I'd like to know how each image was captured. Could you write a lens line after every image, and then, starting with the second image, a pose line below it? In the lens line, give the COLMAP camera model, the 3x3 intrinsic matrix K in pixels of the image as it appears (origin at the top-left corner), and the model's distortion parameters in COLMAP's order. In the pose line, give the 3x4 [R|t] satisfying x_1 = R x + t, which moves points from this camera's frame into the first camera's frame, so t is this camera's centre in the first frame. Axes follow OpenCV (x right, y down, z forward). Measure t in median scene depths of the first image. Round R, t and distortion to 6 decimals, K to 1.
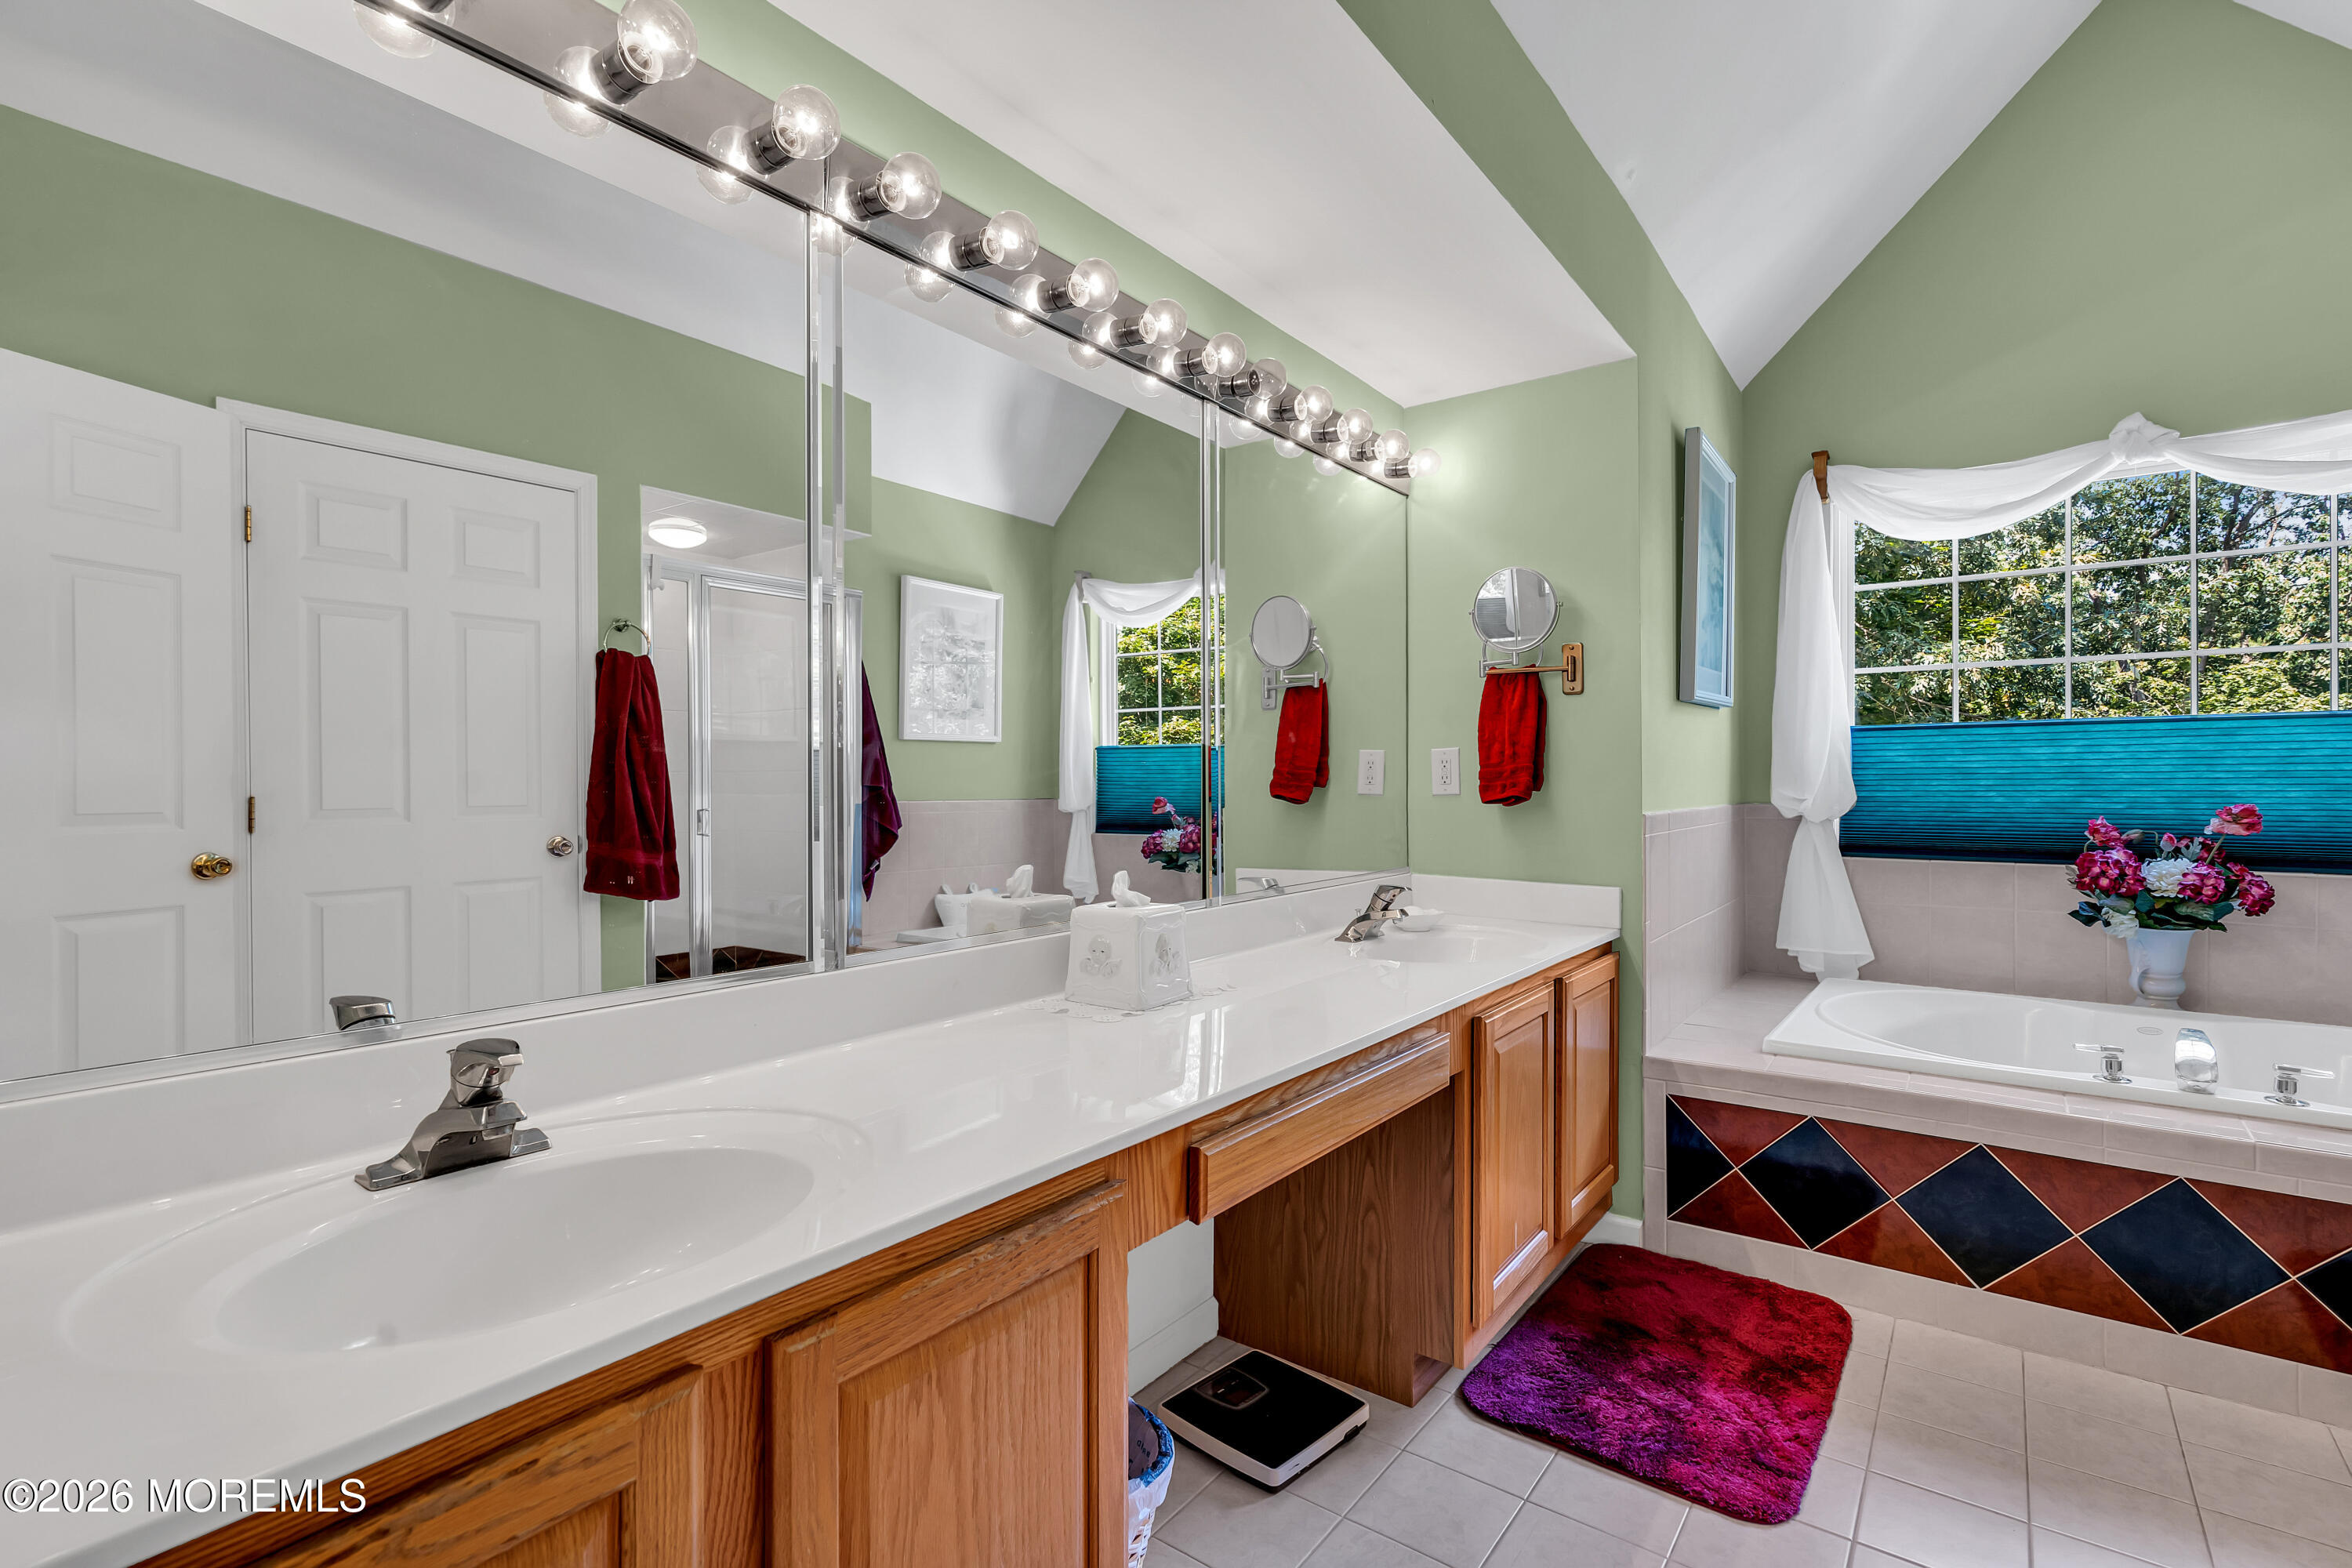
lens RADIAL K [[1234.3, 0, 1174.8], [0, 1234.3, 780.6], [0, 0, 1]] dist [0.003383, 0.000477]
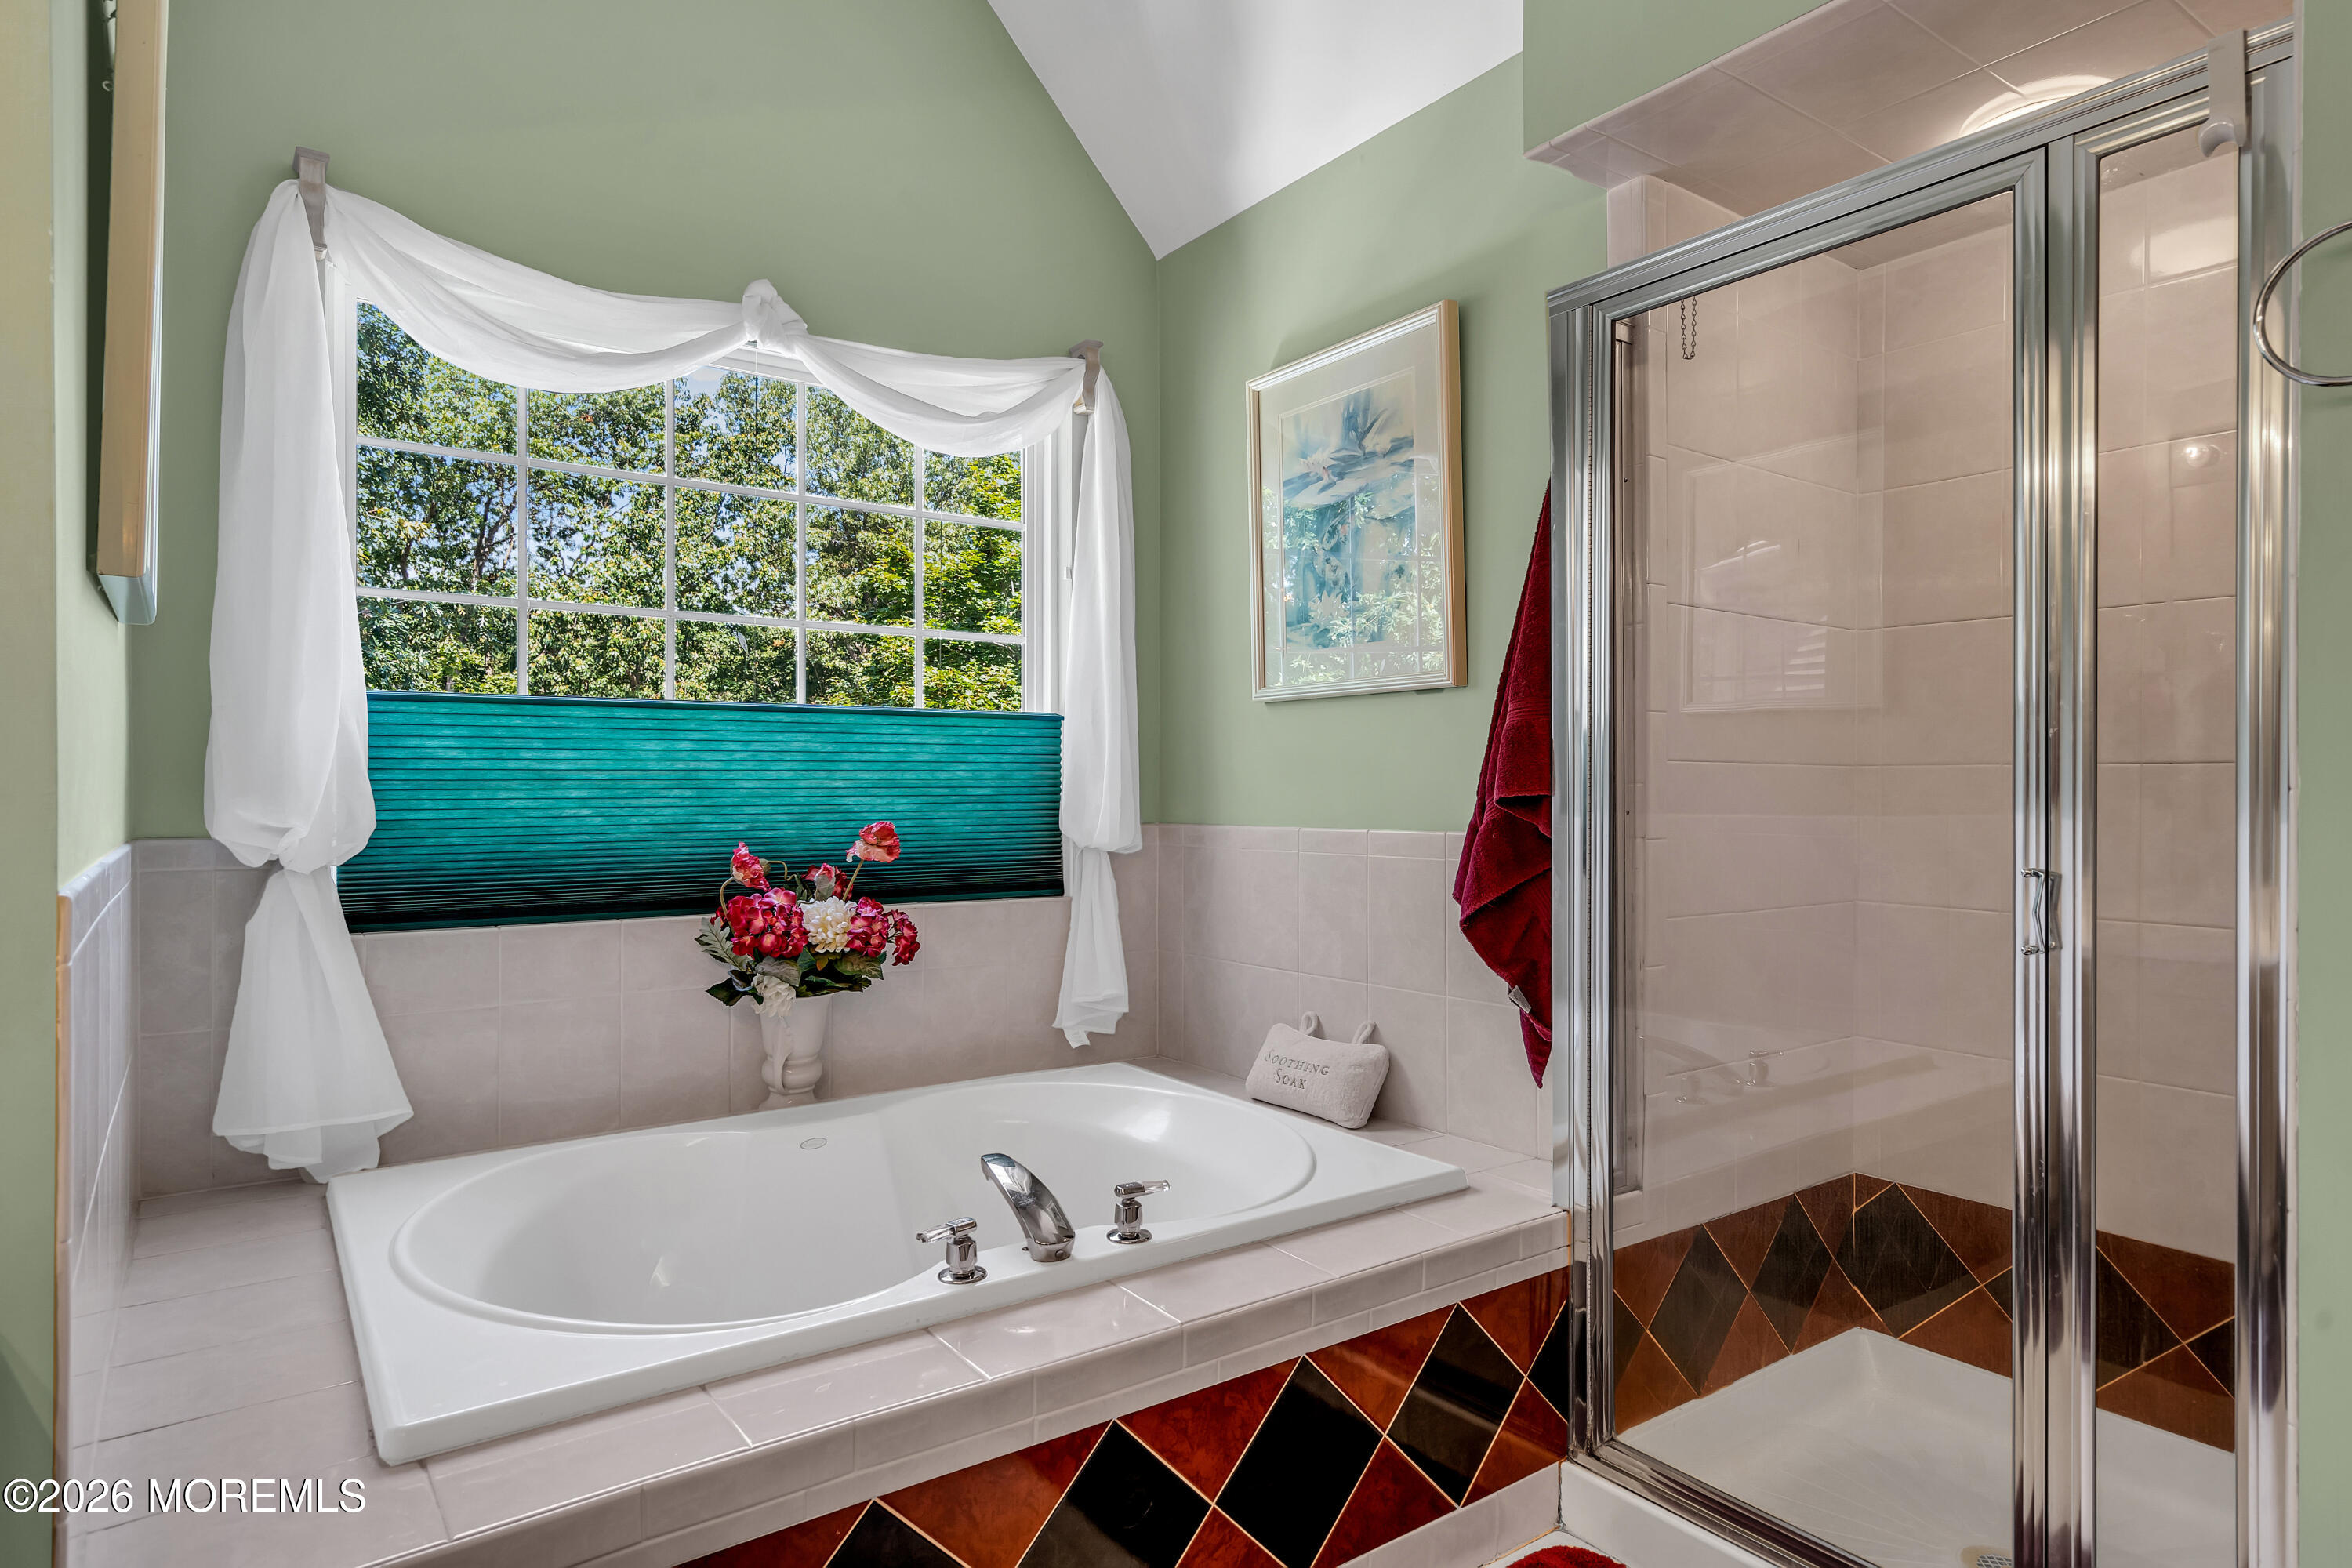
lens RADIAL K [[1311.8, 0, 1178.1], [0, 1311.8, 789.1], [0, 0, 1]] dist [0.002460, 0.000720]
pose [[0.318800, 0.002603, 0.947818, 0.132443], [-0.001459, 0.999996, -0.002256, 0.000242], [-0.947821, -0.000664, 0.318803, 0.533347]]
